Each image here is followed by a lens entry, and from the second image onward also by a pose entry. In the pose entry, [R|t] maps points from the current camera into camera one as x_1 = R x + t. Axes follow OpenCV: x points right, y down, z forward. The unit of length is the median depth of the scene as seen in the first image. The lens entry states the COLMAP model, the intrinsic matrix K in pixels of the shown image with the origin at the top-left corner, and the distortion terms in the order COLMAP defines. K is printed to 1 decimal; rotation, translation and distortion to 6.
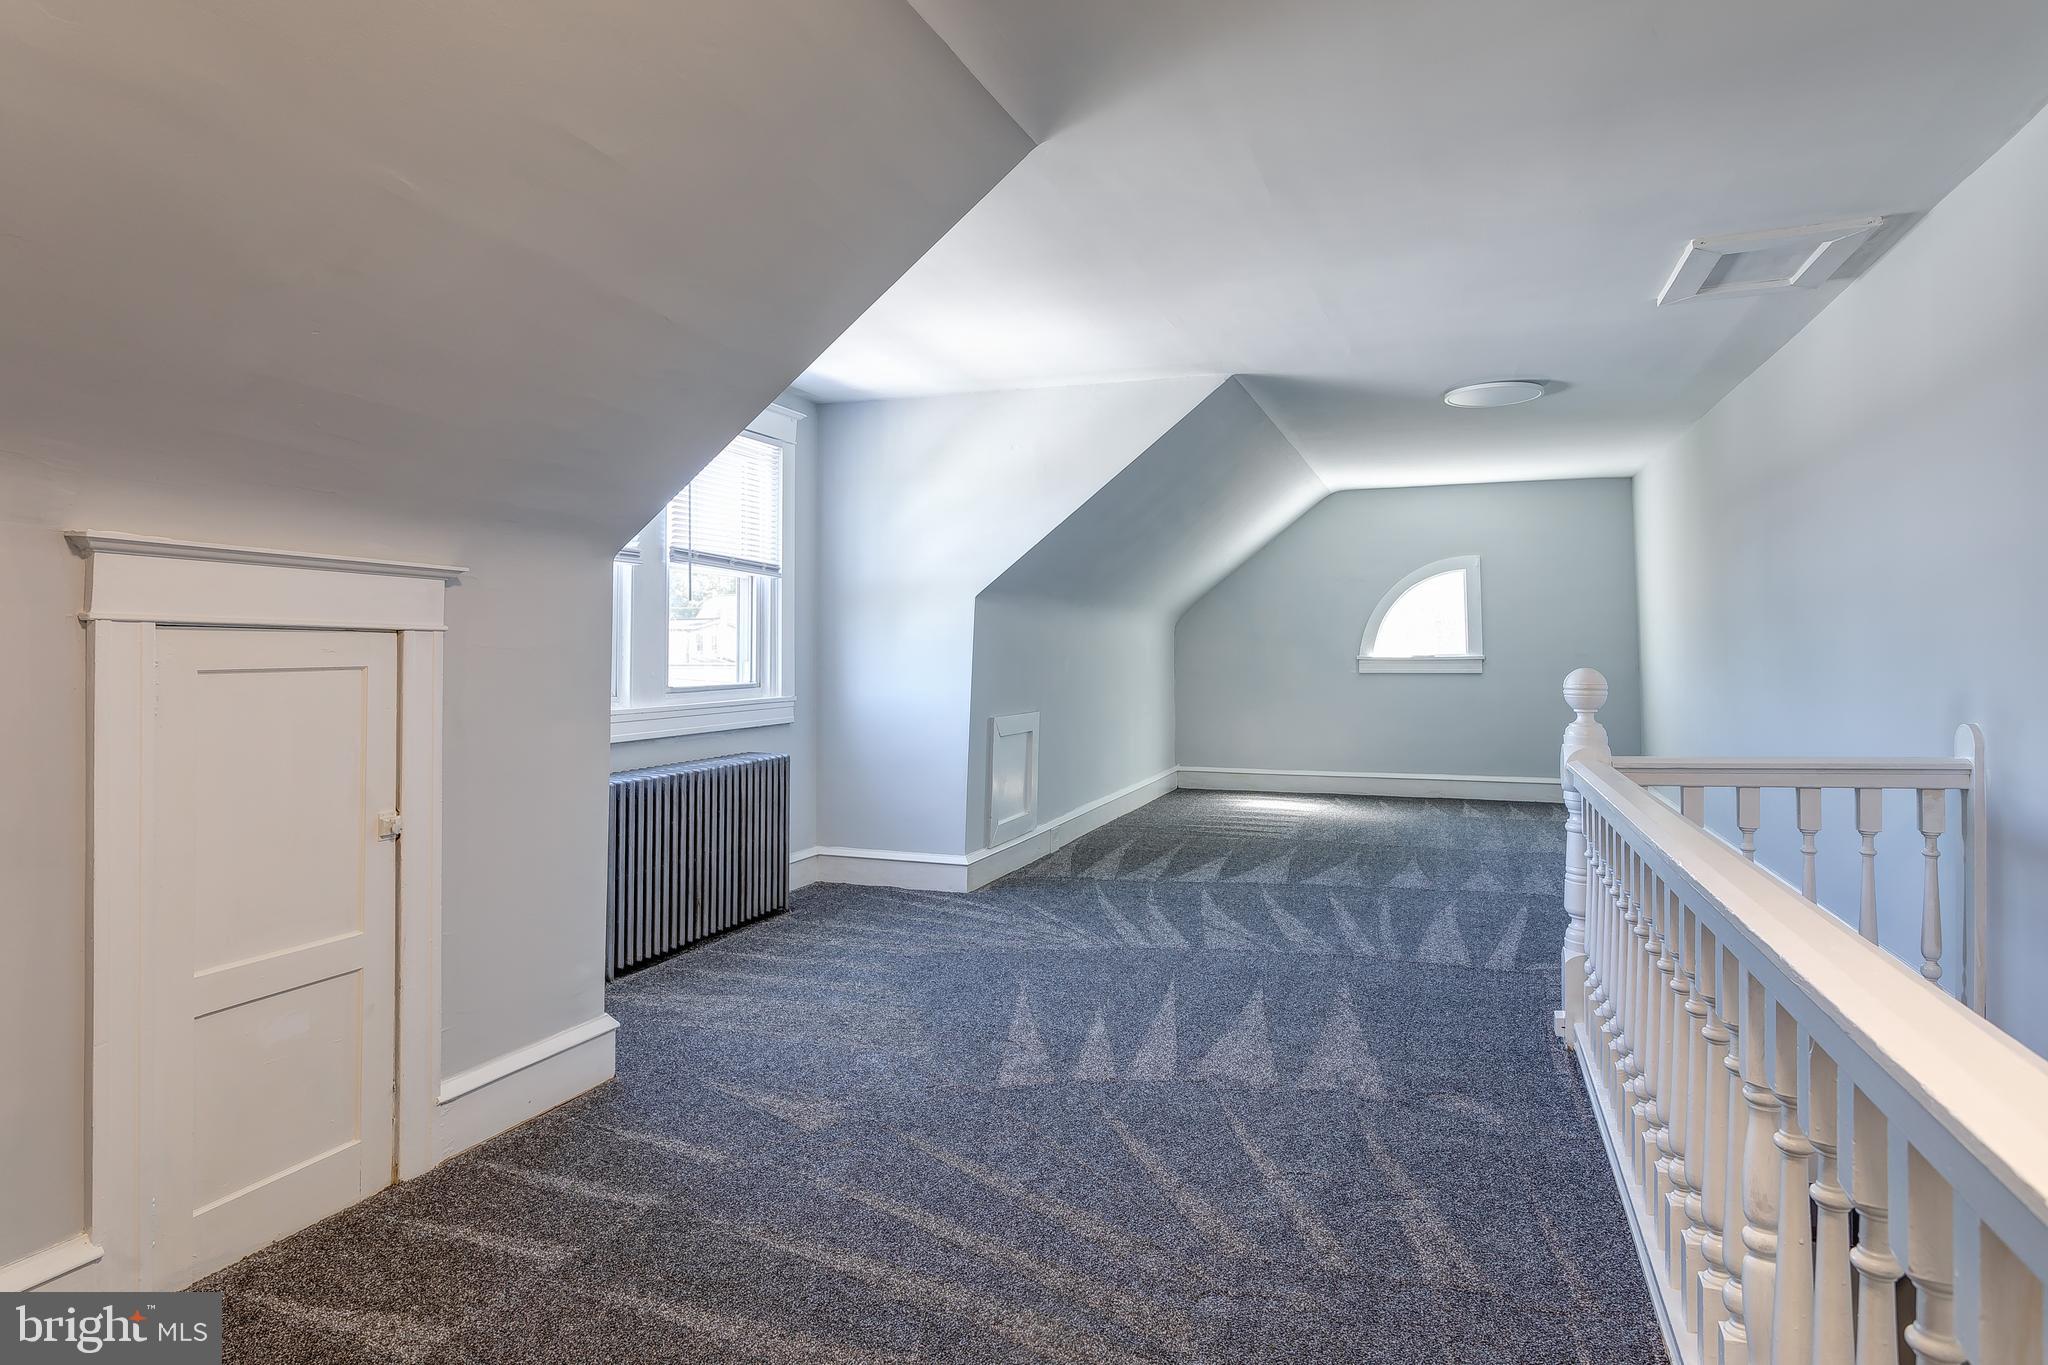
lens RADIAL K [[1196.2, 0, 1022.3], [0, 1196.2, 650.2], [0, 0, 1]] dist [-0.001501, -0.000022]
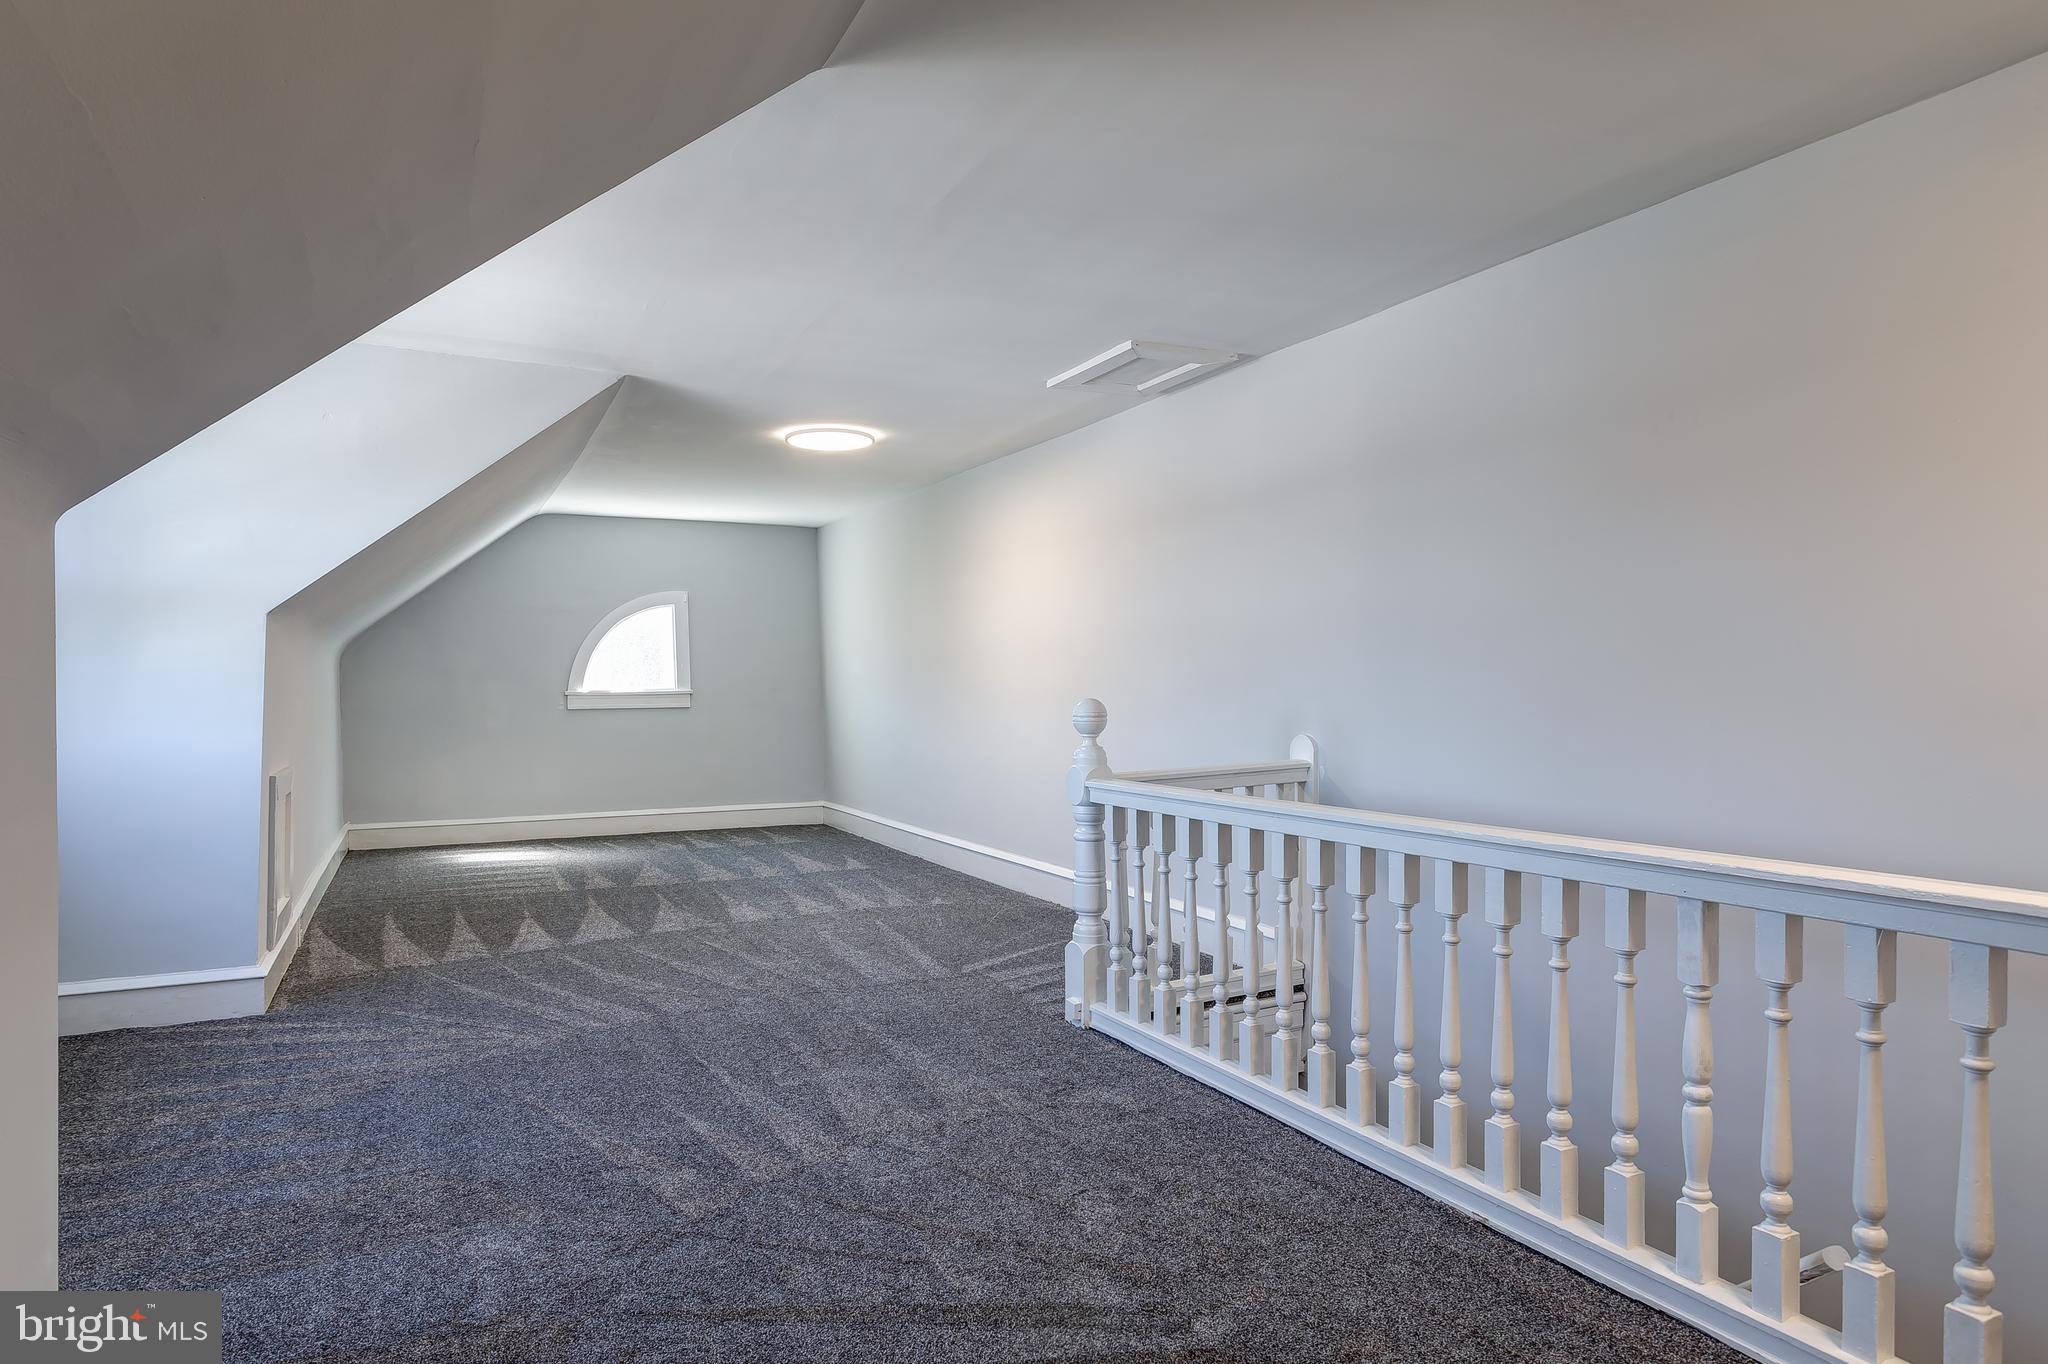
lens RADIAL K [[1179.8, 0, 1024.6], [0, 1179.8, 724.7], [0, 0, 1]] dist [-0.002240, -0.000339]
pose [[0.685794, -0.027029, 0.727294, -0.159791], [0.003192, 0.999412, 0.034132, 0.000478], [-0.727789, -0.021086, 0.685477, 0.105908]]
